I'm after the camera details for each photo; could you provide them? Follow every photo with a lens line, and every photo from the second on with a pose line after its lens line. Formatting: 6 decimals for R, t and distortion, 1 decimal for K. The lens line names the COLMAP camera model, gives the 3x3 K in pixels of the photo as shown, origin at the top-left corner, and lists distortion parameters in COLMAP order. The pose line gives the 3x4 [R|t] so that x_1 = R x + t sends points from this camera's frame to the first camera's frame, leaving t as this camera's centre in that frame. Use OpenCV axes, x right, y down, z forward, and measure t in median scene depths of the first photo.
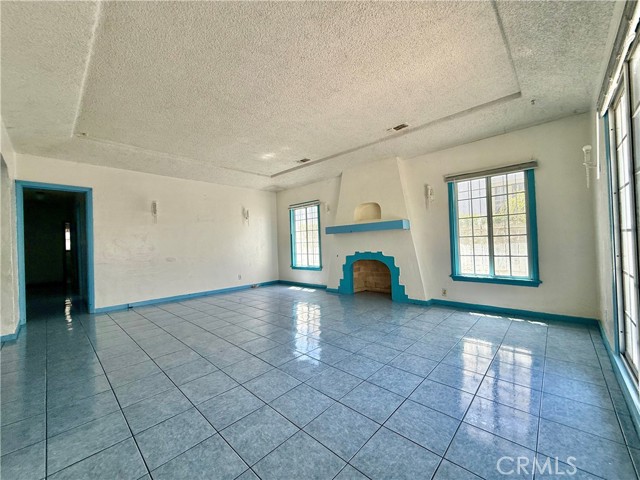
lens RADIAL K [[255.5, 0, 317.1], [0, 255.5, 242.0], [0, 0, 1]] dist [-0.005962, -0.000093]
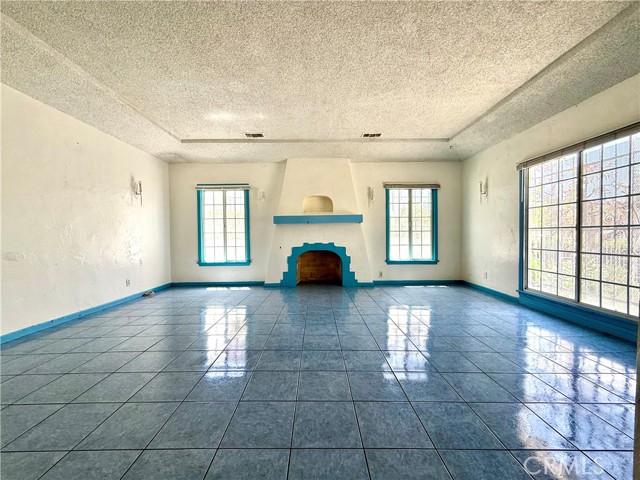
lens RADIAL K [[255.5, 0, 319.6], [0, 255.5, 241.3], [0, 0, 1]] dist [-0.005962, -0.000093]
pose [[0.720356, 0.013636, 0.693471, -0.543271], [-0.016935, 0.999854, -0.002069, 0.036556], [-0.693398, -0.010254, 0.720482, 0.265803]]
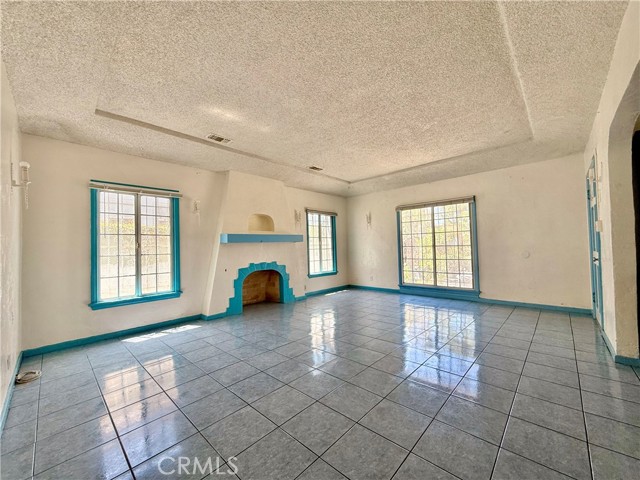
lens RADIAL K [[255.5, 0, 319.6], [0, 255.5, 239.8], [0, 0, 1]] dist [-0.005962, -0.000093]
pose [[-0.003335, 0.070675, 0.997494, -0.851692], [0.030280, 0.997049, -0.070542, 0.029063], [-0.999536, 0.029968, -0.005465, 0.824558]]
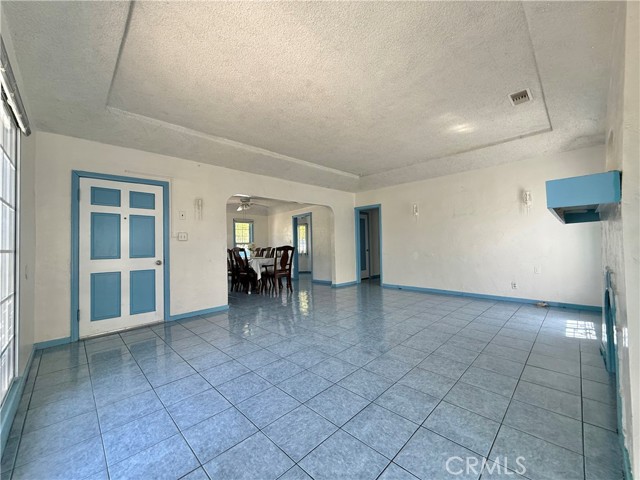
lens RADIAL K [[255.5, 0, 319.9], [0, 255.5, 236.4], [0, 0, 1]] dist [-0.005962, -0.000093]
pose [[-0.034740, -0.003642, -0.999390, 0.612721], [0.025331, 0.999669, -0.004524, -0.018737], [0.999075, -0.025473, -0.034636, 0.636629]]
